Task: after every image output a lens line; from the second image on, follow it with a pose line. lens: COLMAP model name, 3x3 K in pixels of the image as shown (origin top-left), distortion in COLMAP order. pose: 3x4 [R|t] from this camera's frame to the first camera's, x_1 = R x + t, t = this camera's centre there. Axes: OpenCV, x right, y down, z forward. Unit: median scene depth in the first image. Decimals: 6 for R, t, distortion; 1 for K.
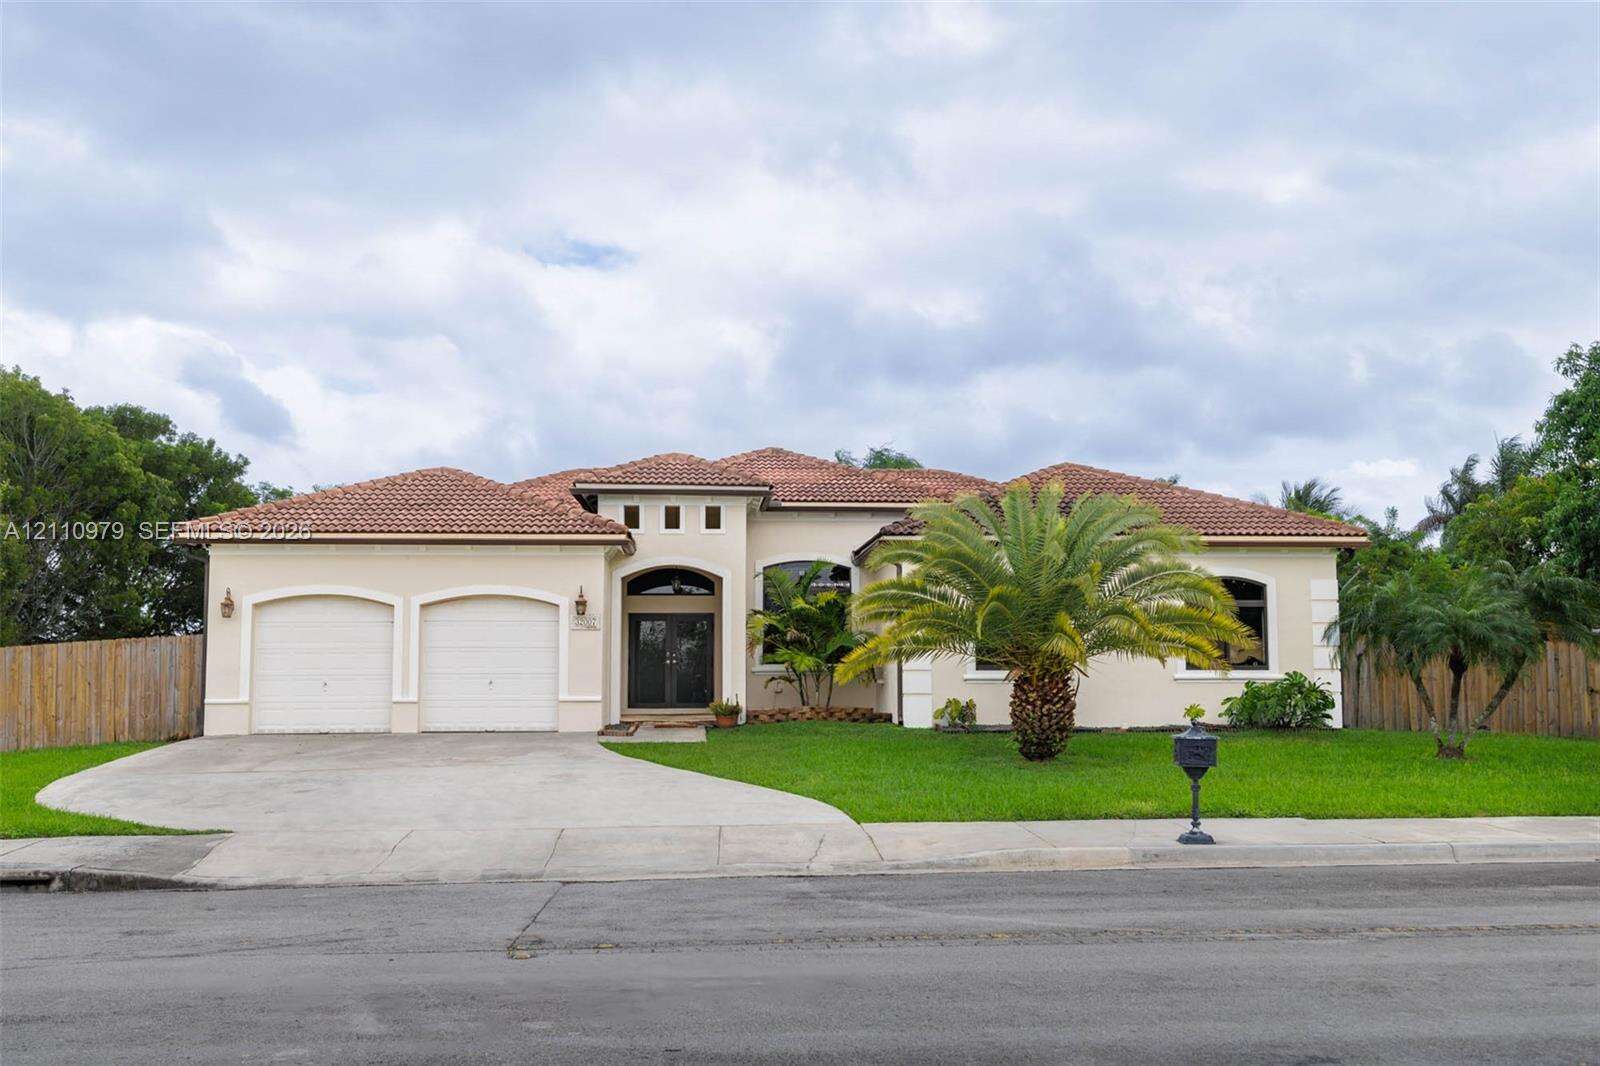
lens RADIAL K [[1484.9, 0, 800.0], [0, 1484.9, 533.0], [0, 0, 1]] dist [-0.003184, 0.001779]
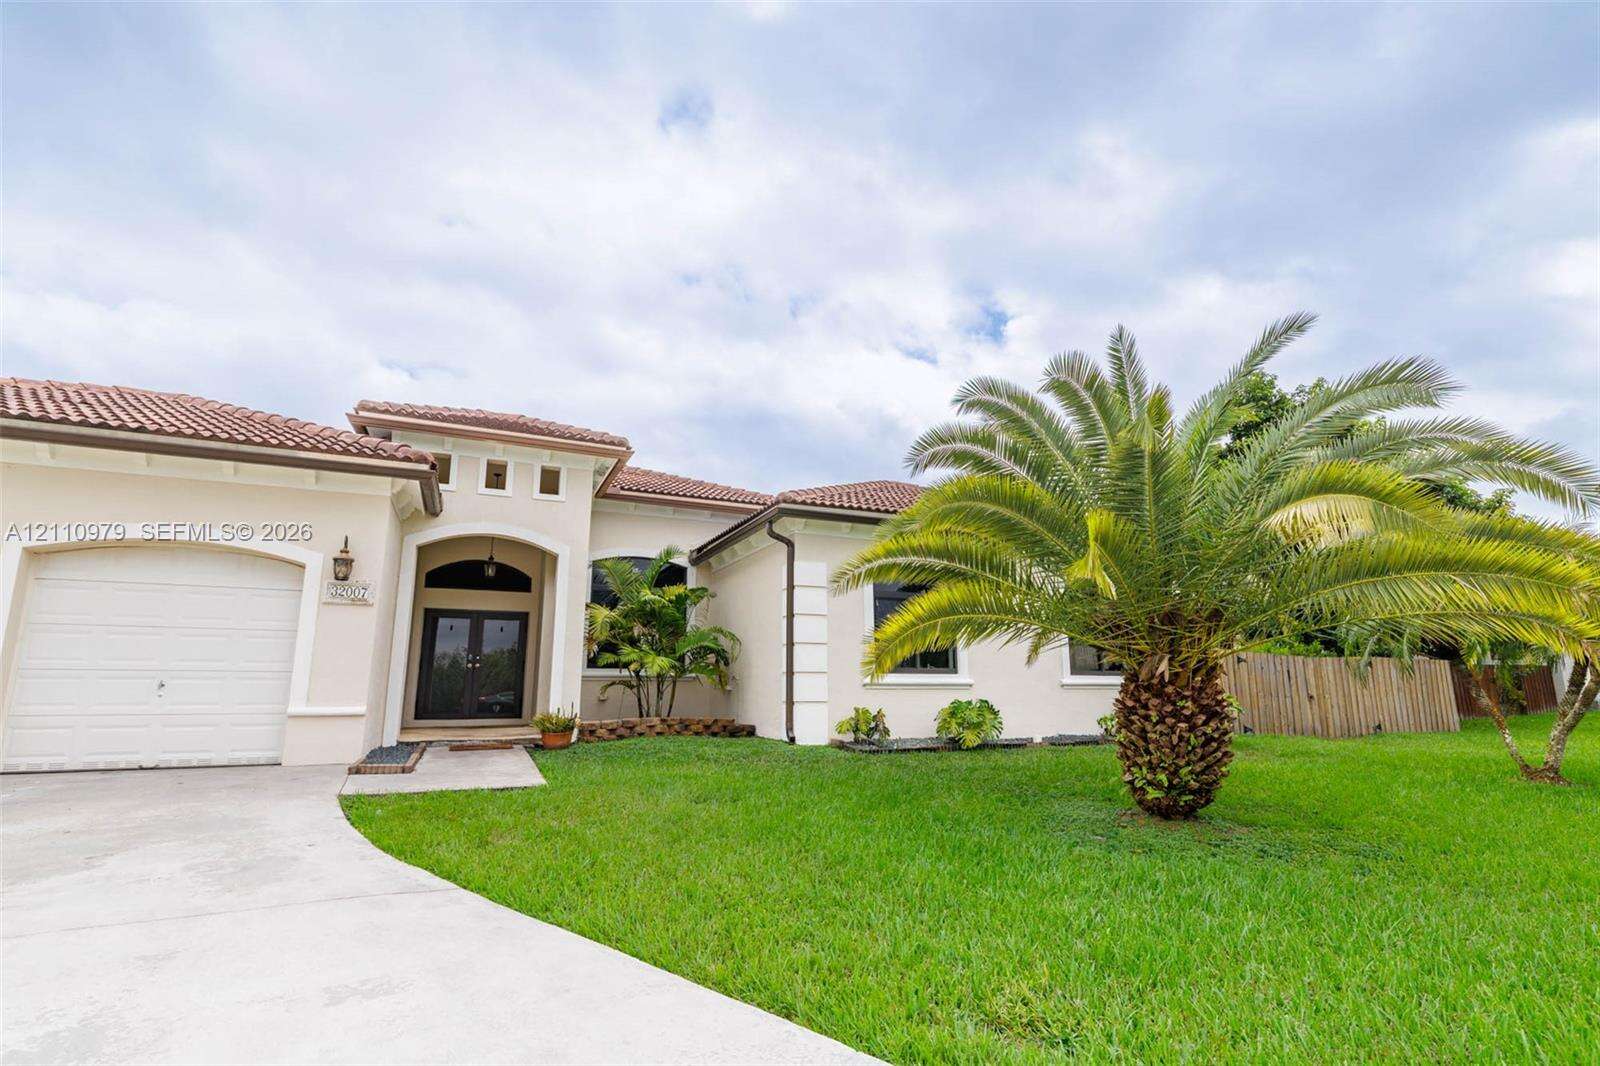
lens RADIAL K [[739.8, 0, 801.4], [0, 739.8, 547.5], [0, 0, 1]] dist [-0.004470, 0.000029]
pose [[0.939651, 0.066875, 0.335536, -0.068081], [-0.034172, 0.994151, -0.102447, 0.067521], [-0.340424, 0.084798, 0.936440, 0.630235]]
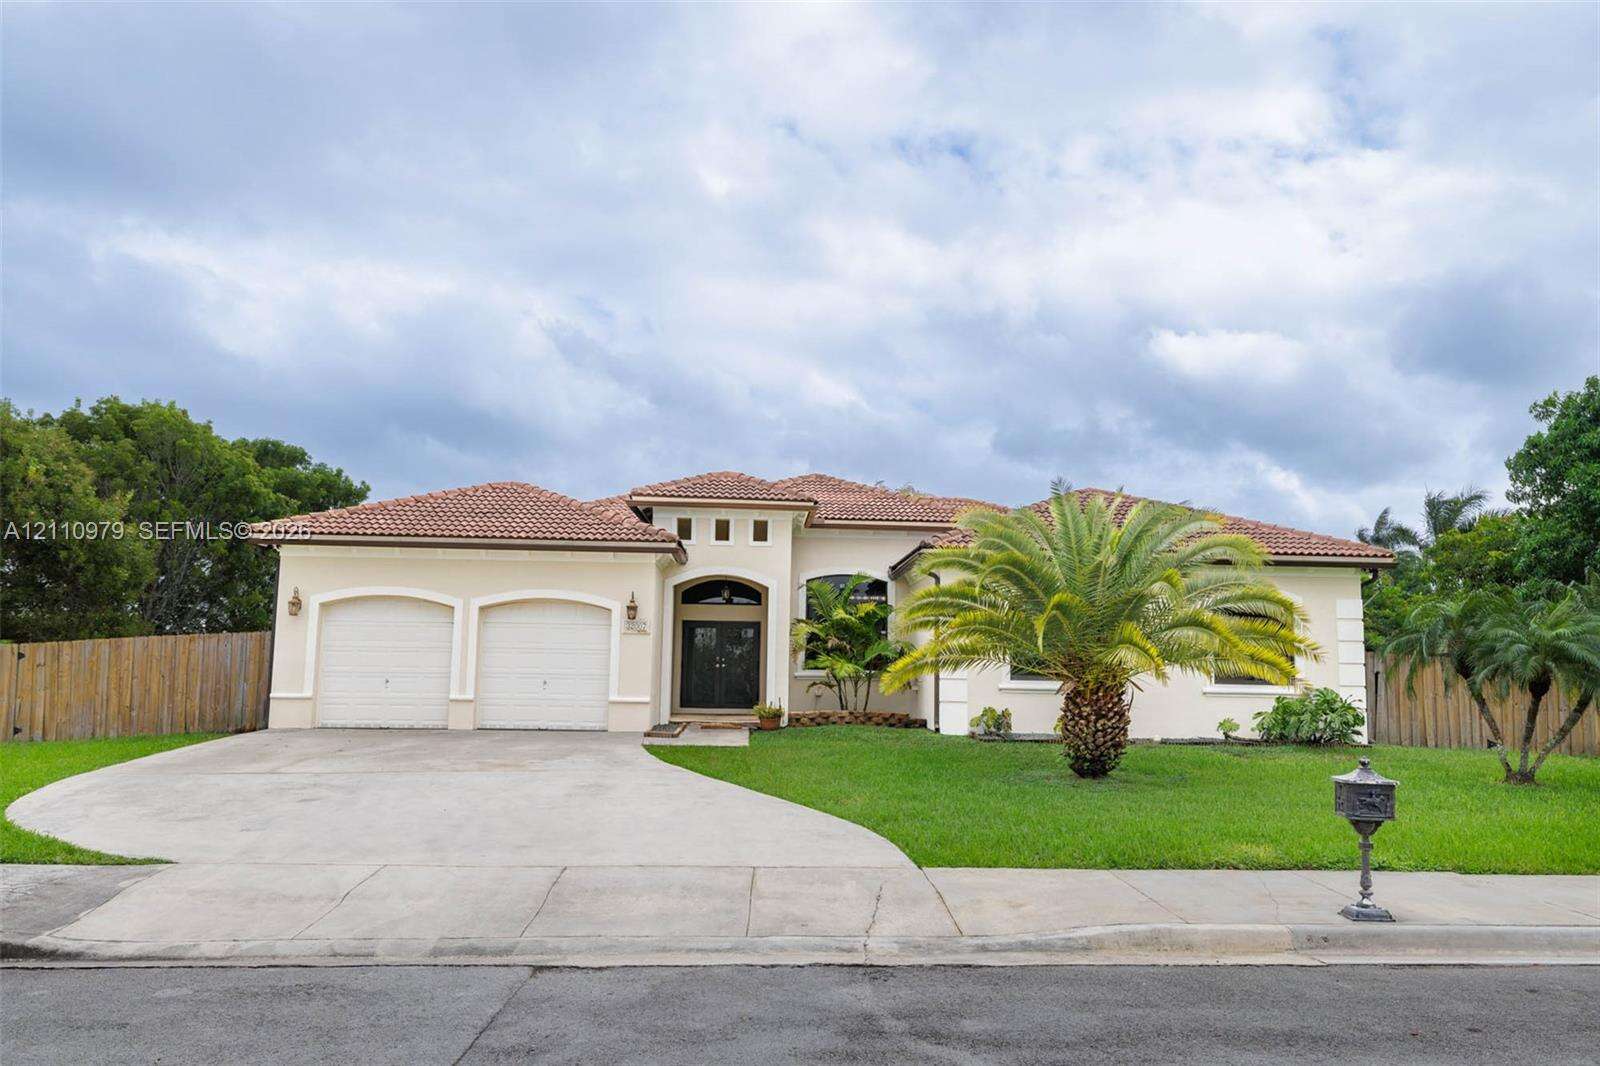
lens RADIAL K [[1119.9, 0, 800.0], [0, 1119.9, 533.0], [0, 0, 1]] dist [0.004469, -0.004012]
pose [[0.999439, 0.016363, -0.029219, -0.007399], [-0.017272, 0.999366, -0.031144, 0.016994], [0.028691, 0.031632, 0.999088, 0.215735]]
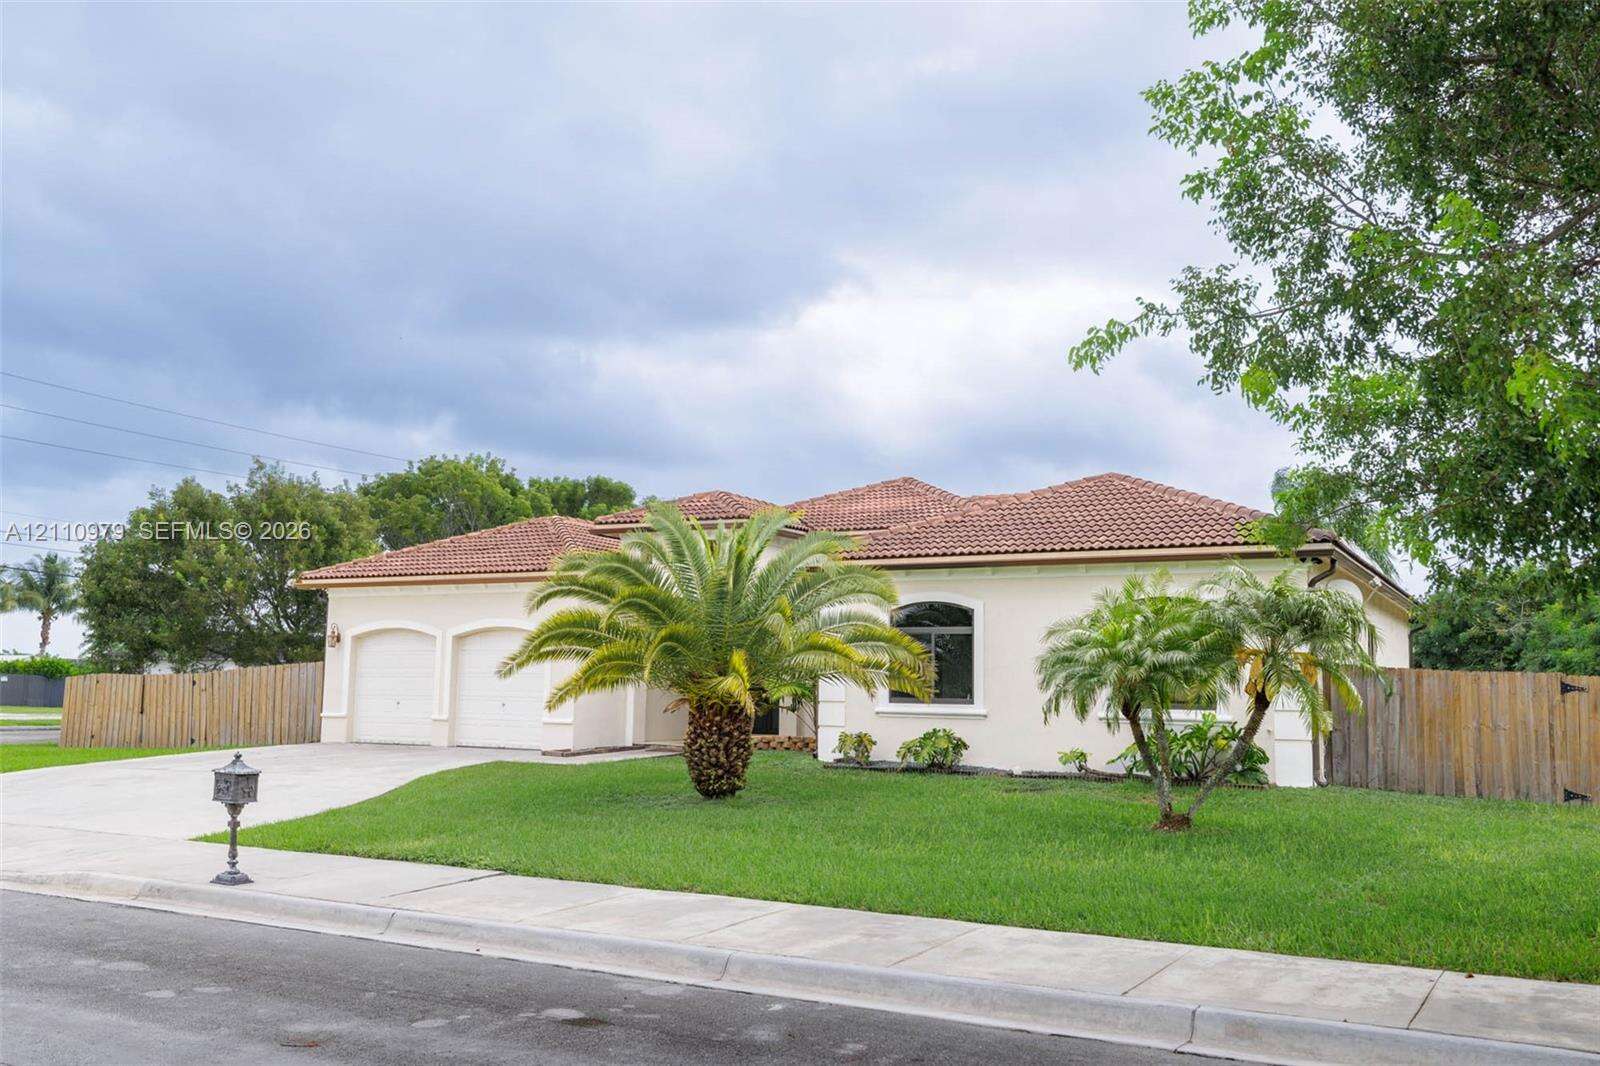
lens RADIAL K [[1359.5, 0, 800.0], [0, 1359.5, 533.0], [0, 0, 1]] dist [-0.010437, -0.005806]
pose [[0.837721, -0.047171, -0.544057, 0.554050], [0.030176, 0.998739, -0.040128, 0.018542], [0.545264, 0.017199, 0.838088, 0.256273]]
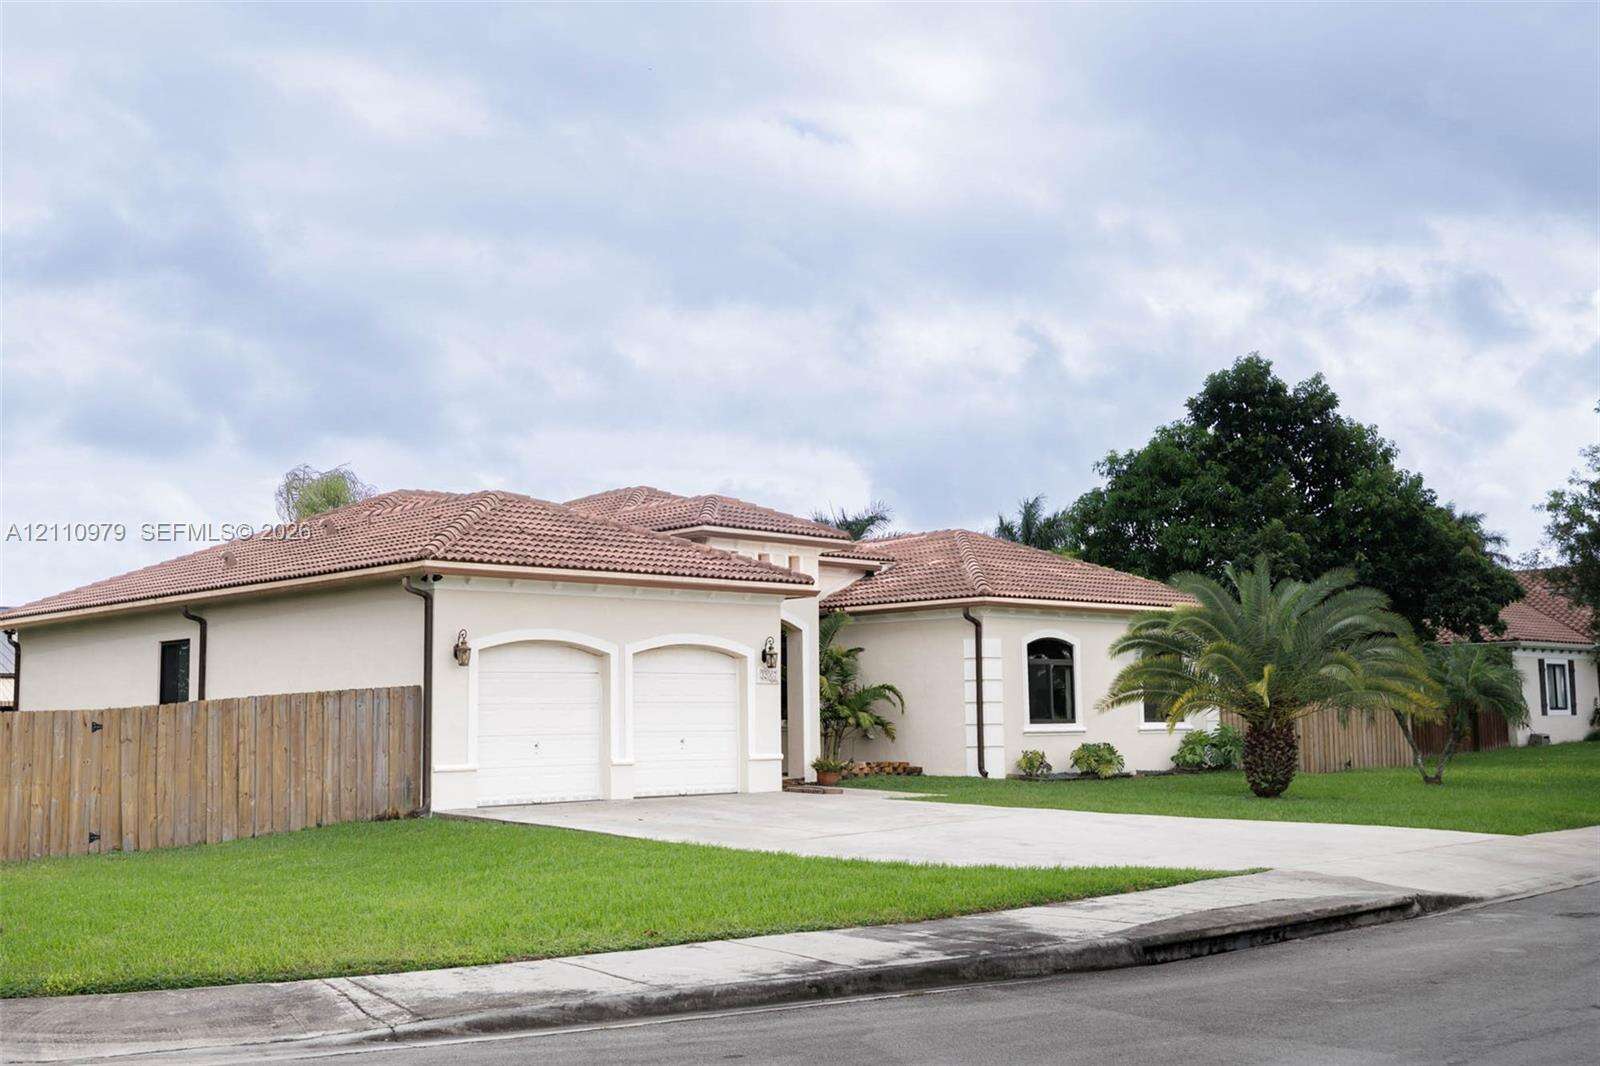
lens RADIAL K [[1705.4, 0, 799.8], [0, 1705.4, 494.6], [0, 0, 1]] dist [0.010503, 0.007581]
pose [[0.764154, 0.078013, 0.640298, -0.838608], [-0.048743, 0.996805, -0.063278, 0.013214], [-0.643189, 0.017144, 0.765515, 0.156256]]
